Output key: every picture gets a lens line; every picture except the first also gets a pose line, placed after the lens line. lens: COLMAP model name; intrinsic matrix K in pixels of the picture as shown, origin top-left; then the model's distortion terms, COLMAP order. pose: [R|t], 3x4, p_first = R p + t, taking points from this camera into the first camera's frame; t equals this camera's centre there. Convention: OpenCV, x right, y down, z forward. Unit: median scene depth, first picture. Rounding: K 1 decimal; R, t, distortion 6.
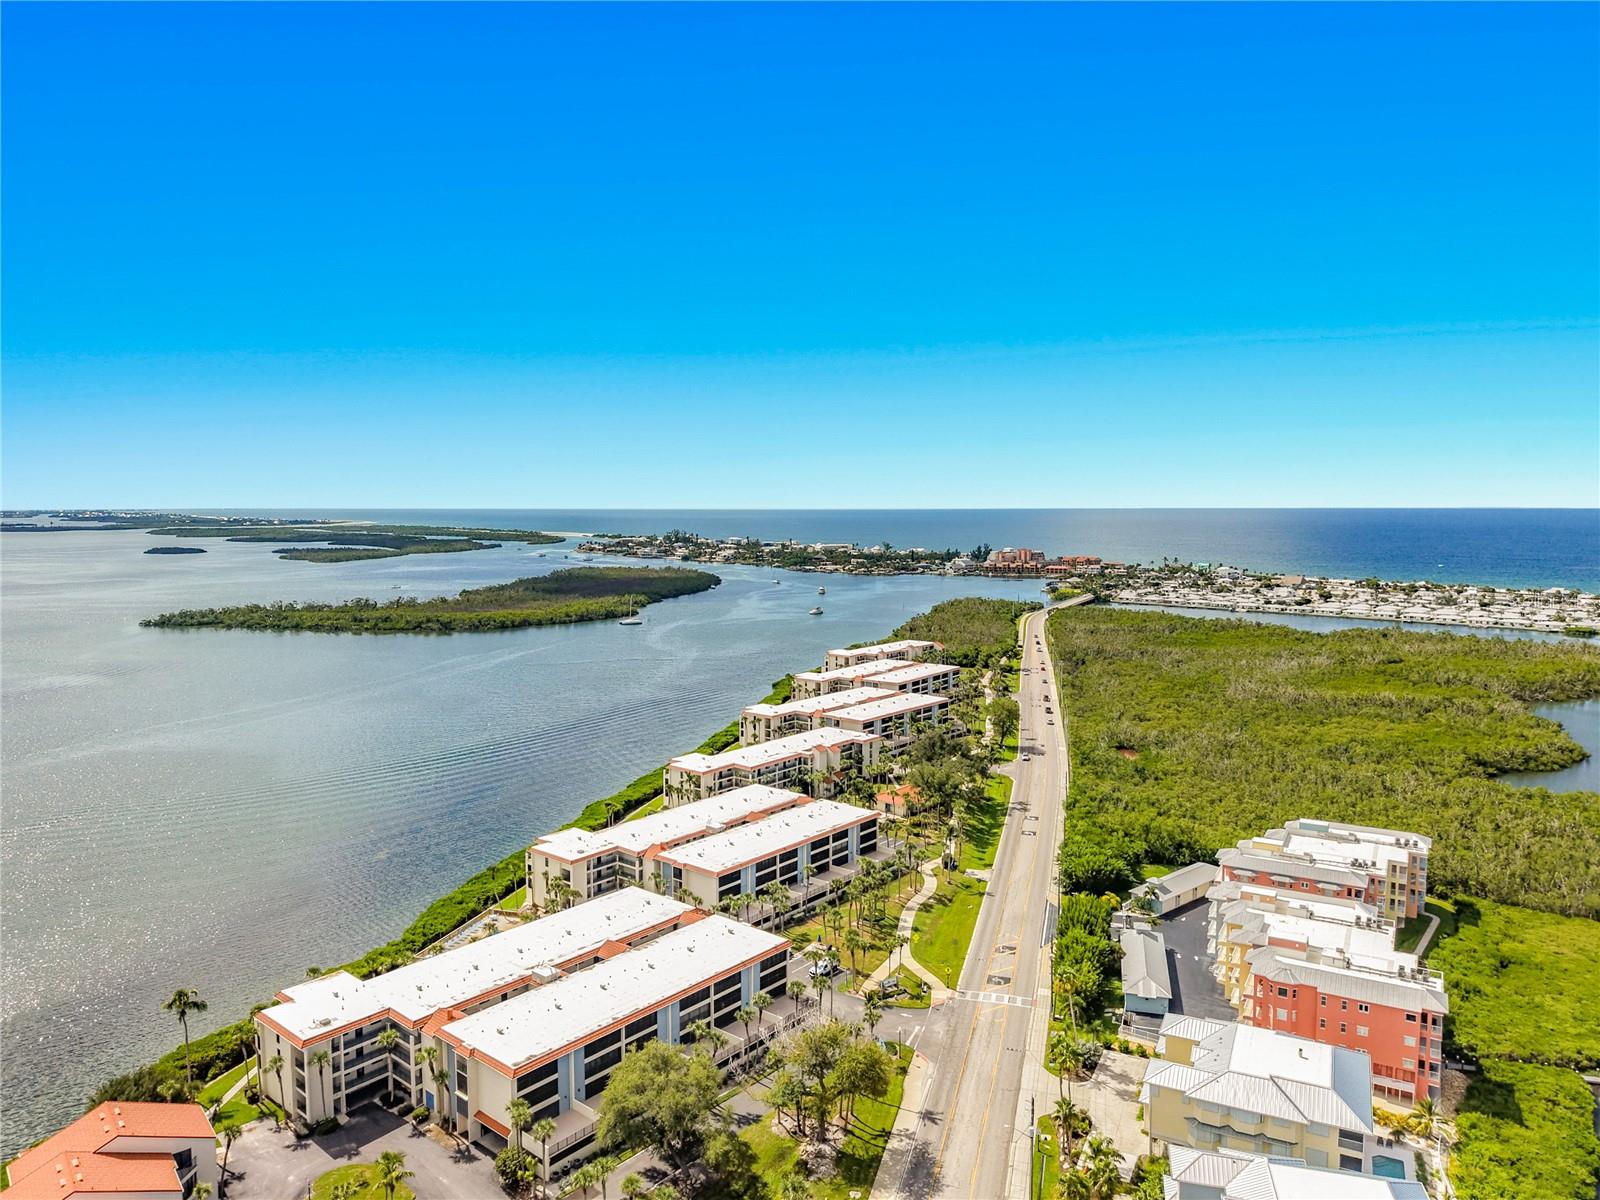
lens RADIAL K [[1114.4, 0, 797.6], [0, 1114.4, 597.2], [0, 0, 1]] dist [0.042771, -0.033663]
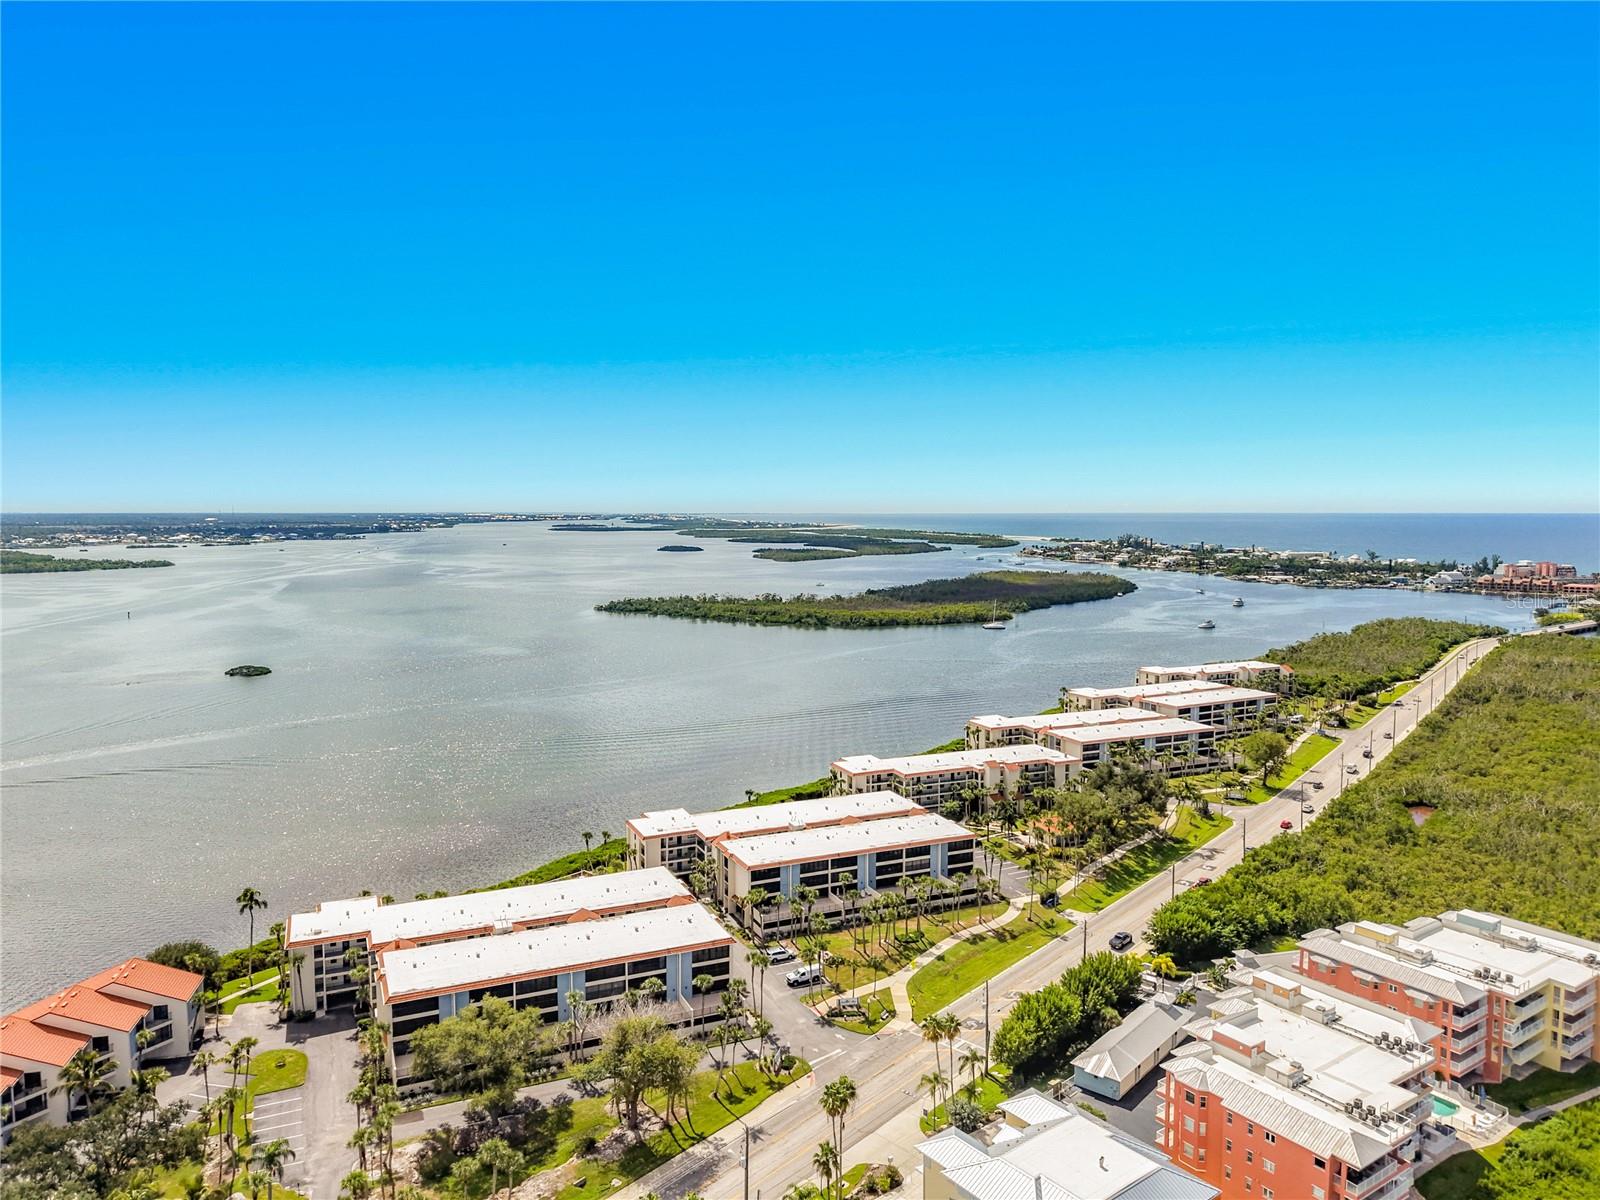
lens RADIAL K [[1114.4, 0, 790.1], [0, 1114.4, 591.3], [0, 0, 1]] dist [0.042771, -0.033663]
pose [[0.894364, 0.033399, -0.446091, 0.132298], [-0.037225, 0.999307, 0.000187, -0.002334], [0.445788, 0.016438, 0.894988, 0.031041]]
